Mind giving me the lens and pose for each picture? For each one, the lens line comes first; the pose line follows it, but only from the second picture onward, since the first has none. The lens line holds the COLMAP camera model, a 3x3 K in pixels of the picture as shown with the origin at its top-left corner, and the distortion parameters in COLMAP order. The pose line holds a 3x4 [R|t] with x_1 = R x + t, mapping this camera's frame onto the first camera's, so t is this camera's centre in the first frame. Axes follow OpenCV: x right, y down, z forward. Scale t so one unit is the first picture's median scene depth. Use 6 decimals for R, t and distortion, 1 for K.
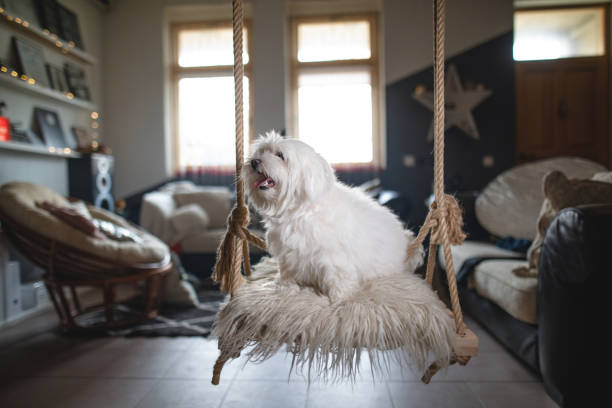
lens RADIAL K [[432.3, 0, 306.0], [0, 432.3, 204.0], [0, 0, 1]] dist [-0.002870, 0.009442]
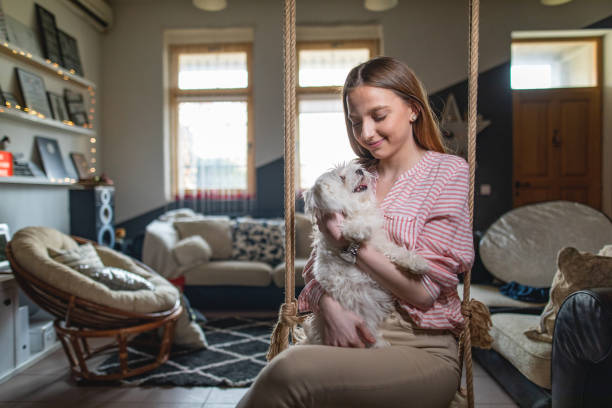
lens RADIAL K [[441.1, 0, 306.0], [0, 441.1, 204.0], [0, 0, 1]] dist [-0.004814, 0.010581]
pose [[0.999269, 0.009167, 0.037117, -0.061161], [-0.009128, 0.999958, -0.001210, -0.096992], [-0.037127, 0.000870, 0.999310, -0.031649]]
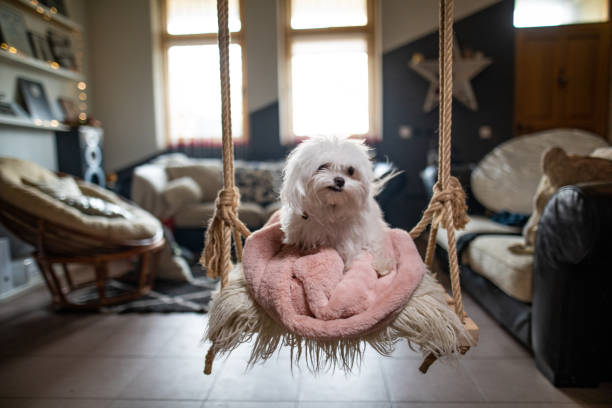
lens RADIAL K [[432.3, 0, 306.0], [0, 432.3, 204.0], [0, 0, 1]] dist [-0.002870, 0.009442]
pose [[0.999945, -0.004056, 0.009664, 0.004473], [0.003376, 0.997586, 0.069353, -0.010040], [-0.009922, -0.069317, 0.997545, 0.016640]]
